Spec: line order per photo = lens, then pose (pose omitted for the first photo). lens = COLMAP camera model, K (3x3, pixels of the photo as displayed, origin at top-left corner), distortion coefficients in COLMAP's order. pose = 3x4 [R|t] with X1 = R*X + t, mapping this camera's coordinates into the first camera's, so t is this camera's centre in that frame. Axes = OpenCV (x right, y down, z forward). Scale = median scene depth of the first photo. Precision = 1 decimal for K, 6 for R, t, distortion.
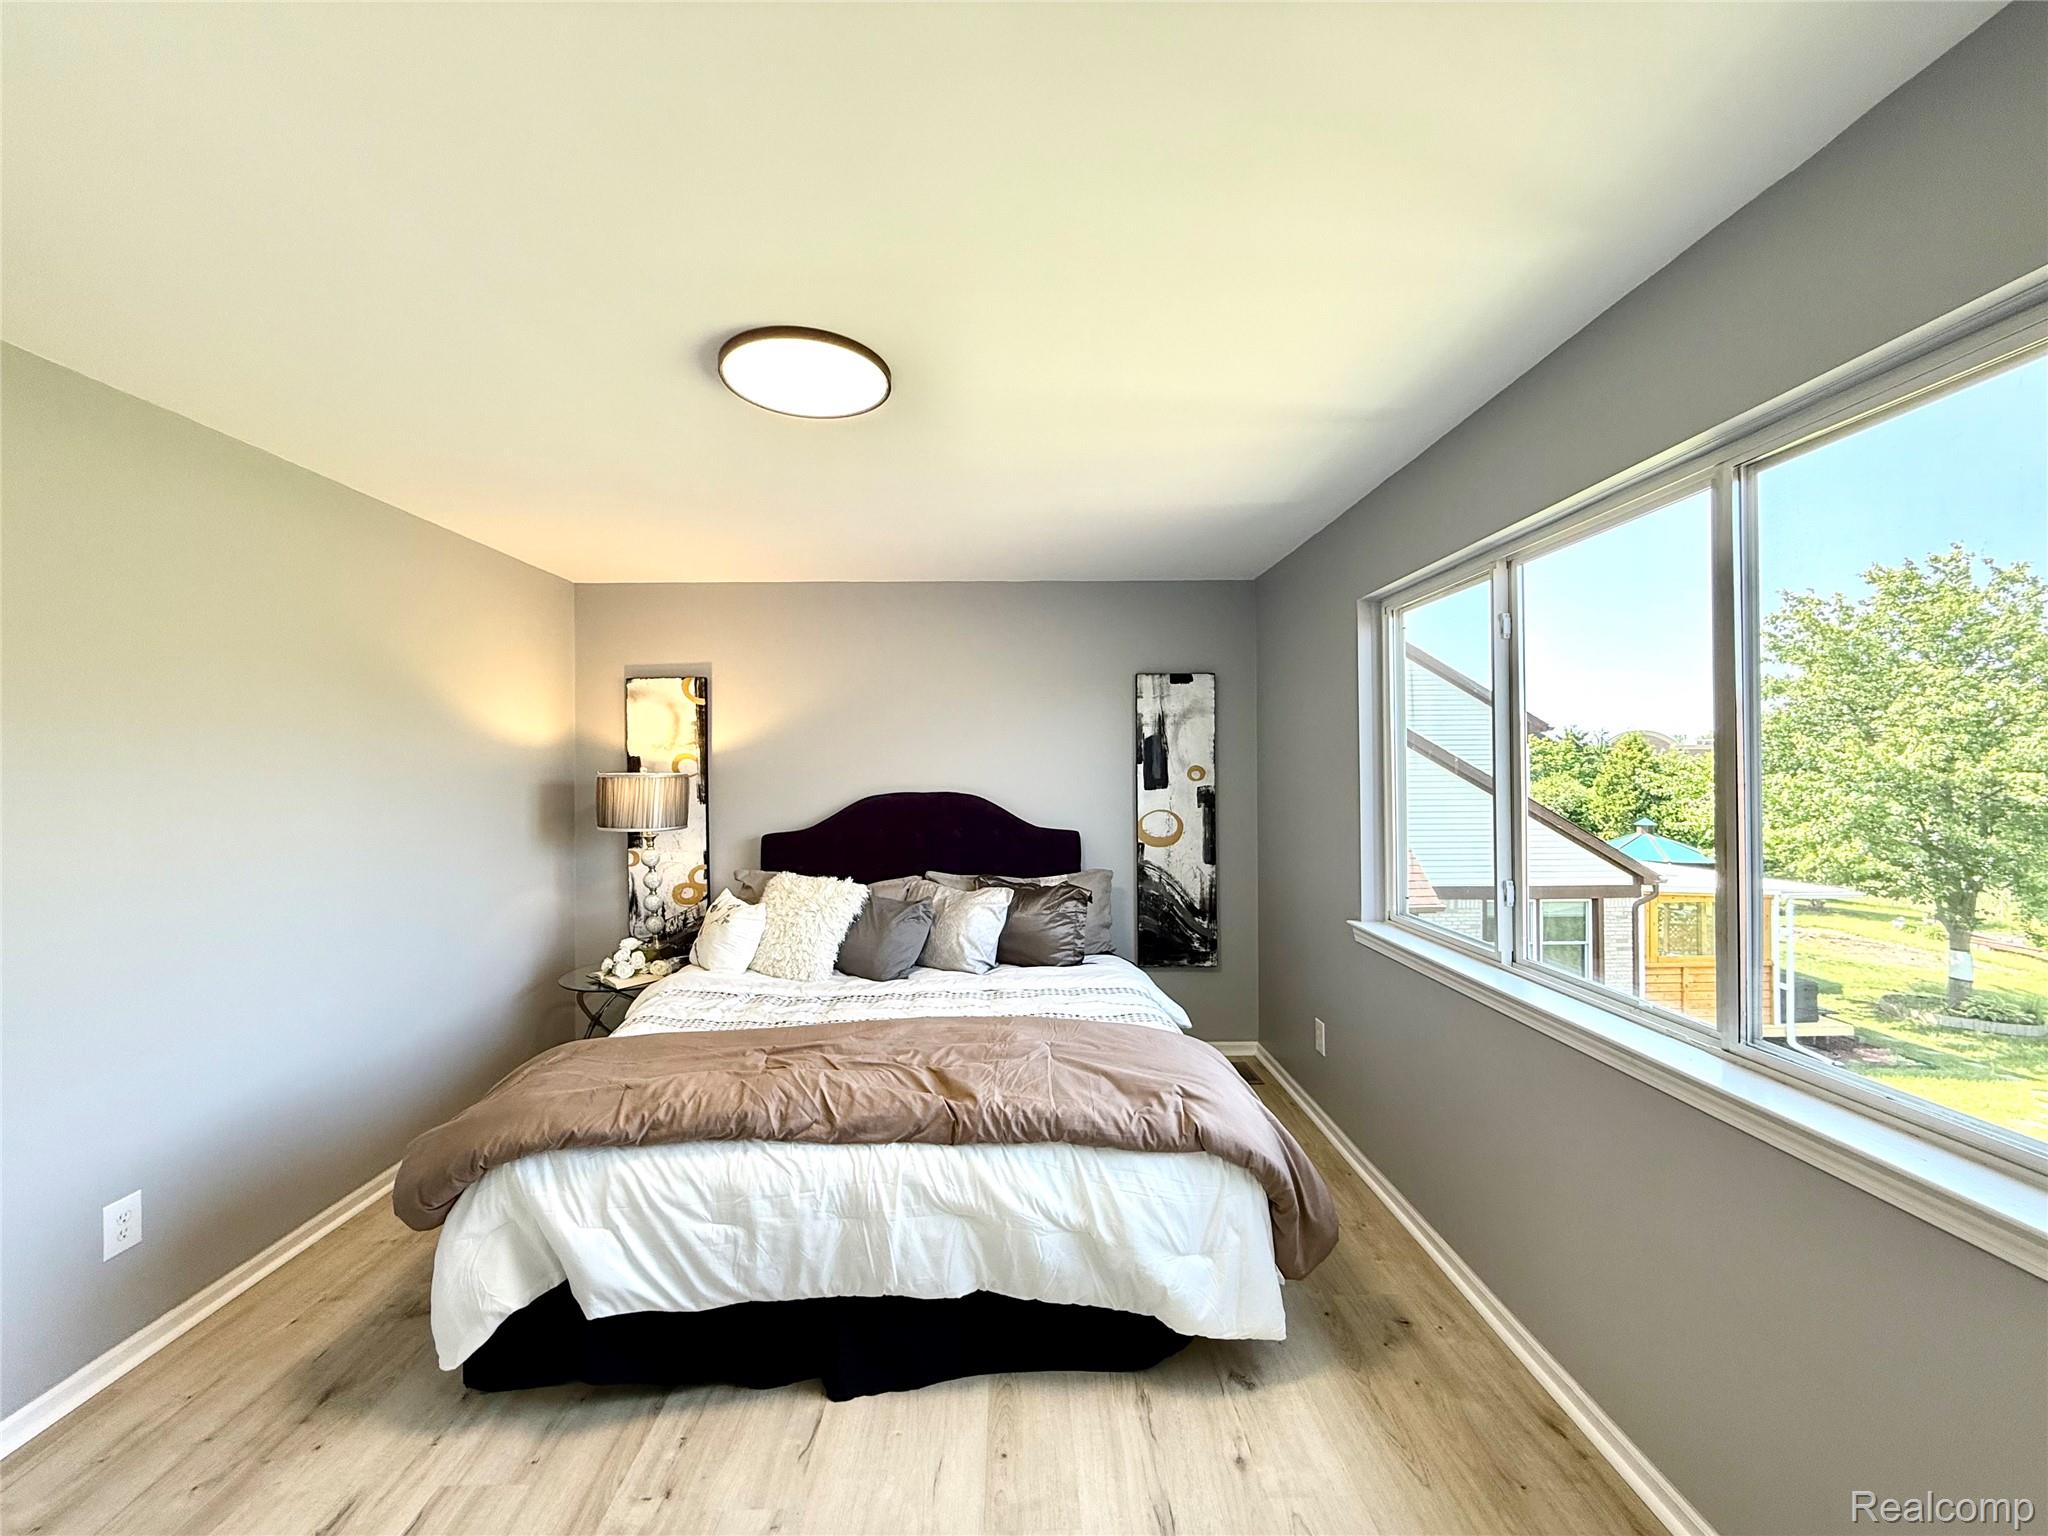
lens RADIAL K [[816.6, 0, 1016.7], [0, 816.6, 766.4], [0, 0, 1]] dist [-0.000225, 0.000117]
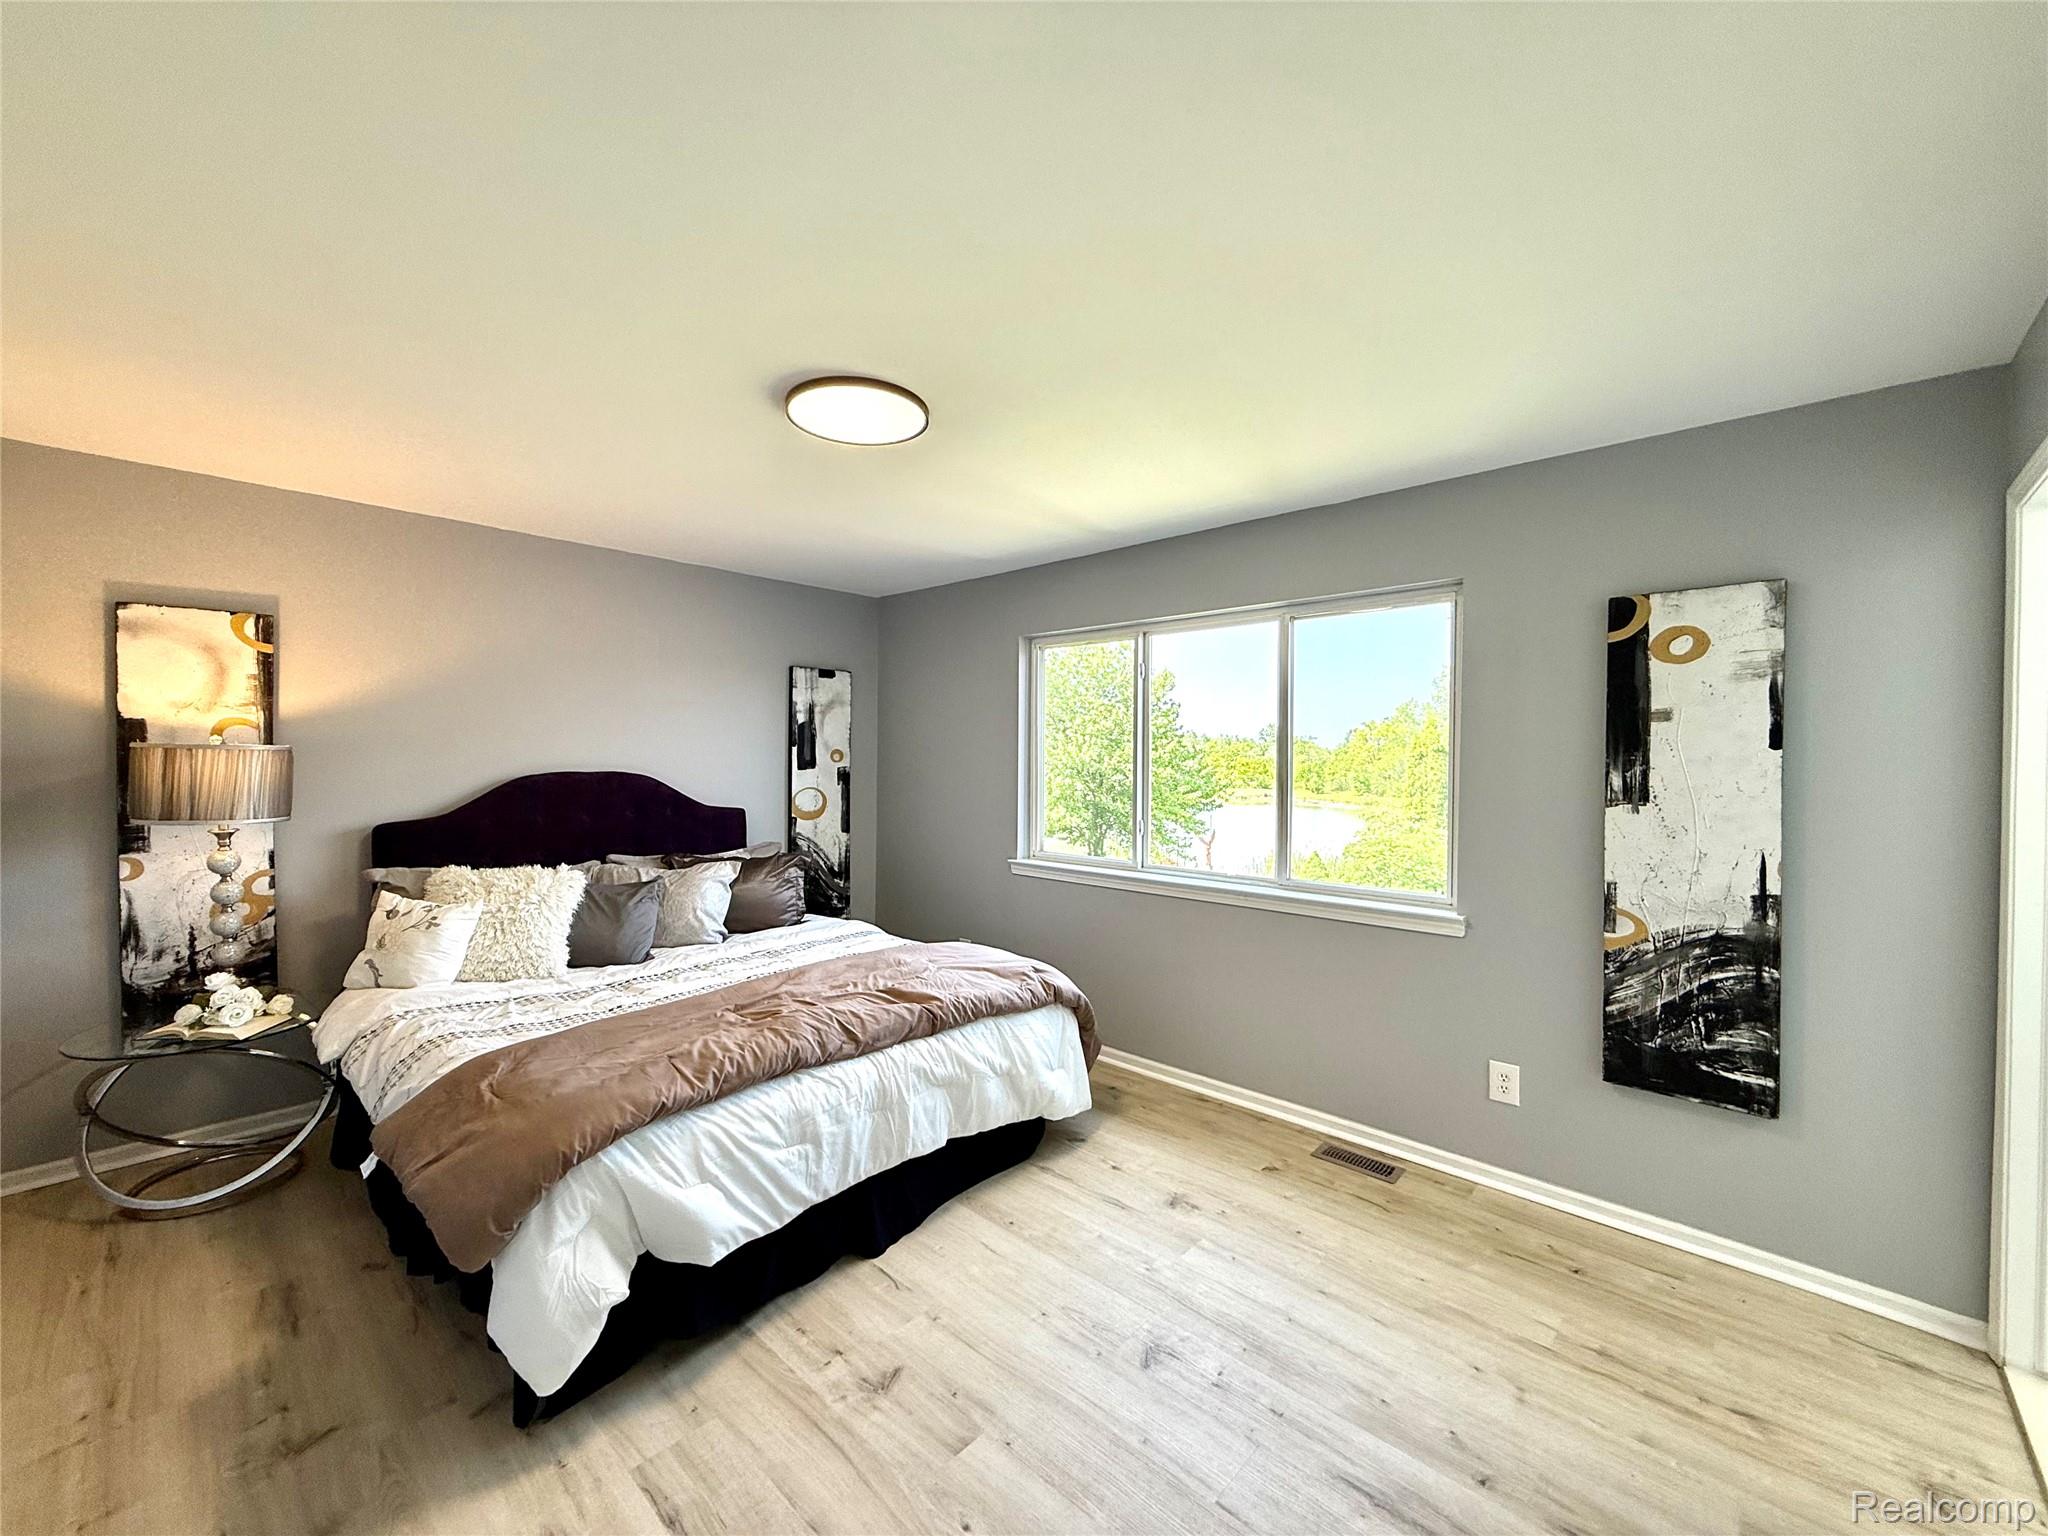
lens RADIAL K [[816.6, 0, 1016.7], [0, 816.6, 766.4], [0, 0, 1]] dist [-0.000225, 0.000117]
pose [[0.694609, 0.005703, 0.719364, -0.464485], [-0.016974, 0.999820, 0.008462, 0.009810], [-0.719187, -0.018088, 0.694581, 0.001213]]
